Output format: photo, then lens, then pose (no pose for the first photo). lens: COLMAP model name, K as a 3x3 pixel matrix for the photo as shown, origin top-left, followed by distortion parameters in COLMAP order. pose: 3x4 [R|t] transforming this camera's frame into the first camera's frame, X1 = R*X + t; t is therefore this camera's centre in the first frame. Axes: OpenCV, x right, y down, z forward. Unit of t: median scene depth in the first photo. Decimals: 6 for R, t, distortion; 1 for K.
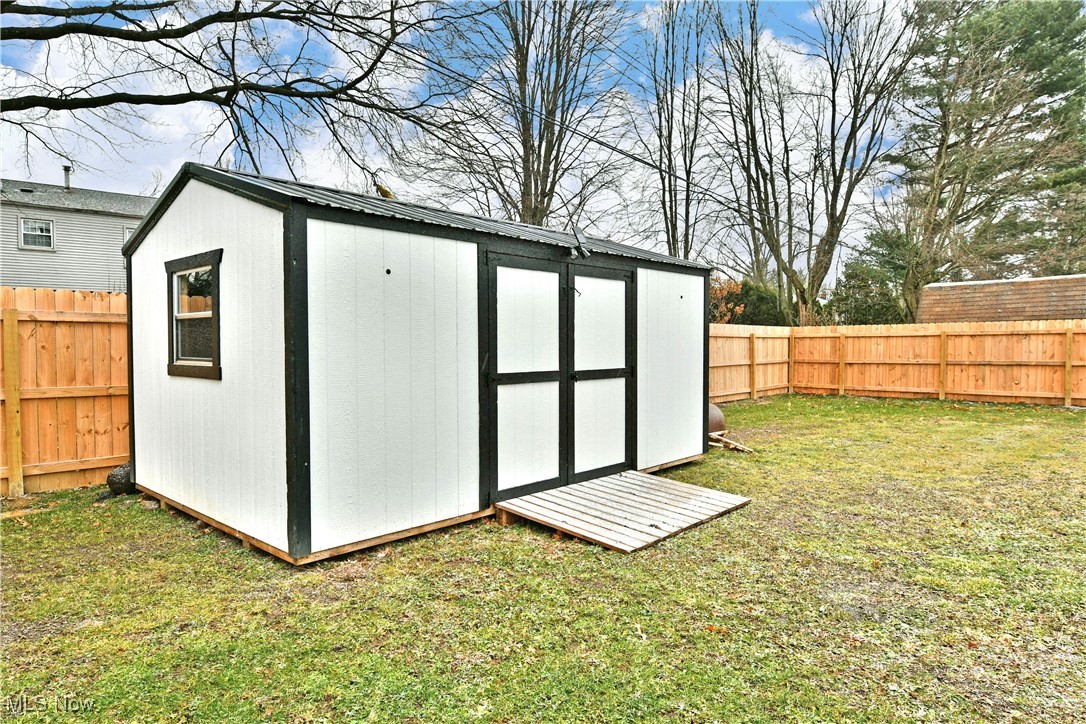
lens RADIAL K [[657.3, 0, 535.8], [0, 657.3, 364.4], [0, 0, 1]] dist [-0.011995, -0.005065]
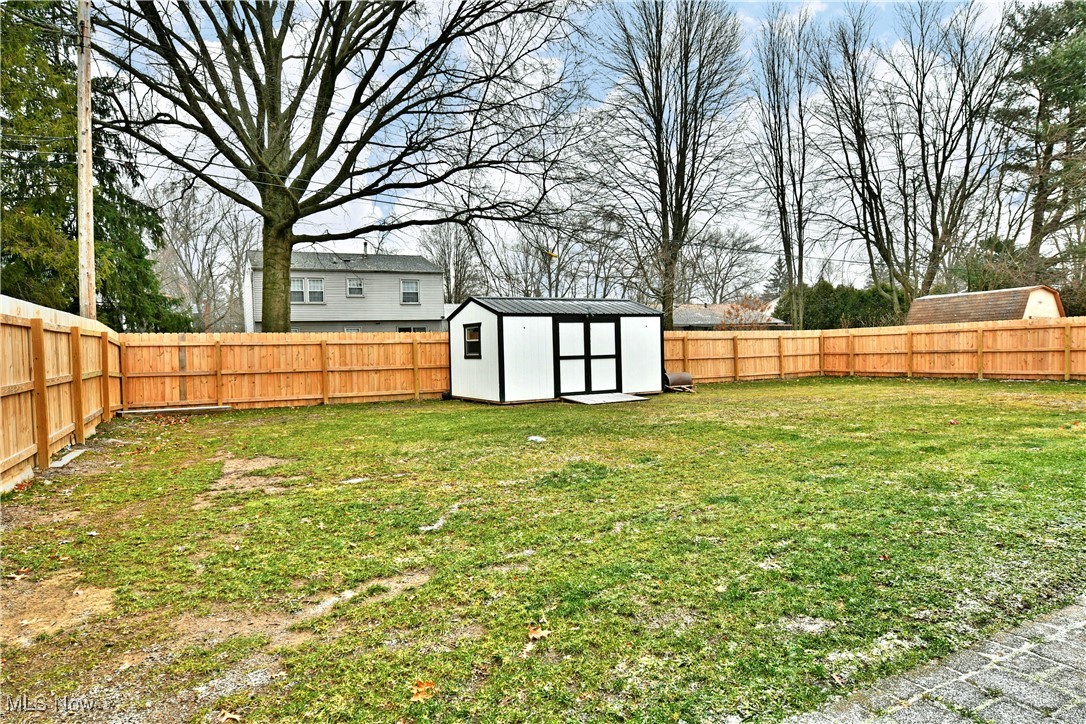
lens RADIAL K [[657.3, 0, 533.3], [0, 657.3, 363.2], [0, 0, 1]] dist [-0.011995, -0.005065]
pose [[0.953860, -0.016157, -0.299816, 0.618048], [0.014134, 0.999860, -0.008914, 0.059711], [0.299918, 0.004265, 0.953956, -1.666757]]
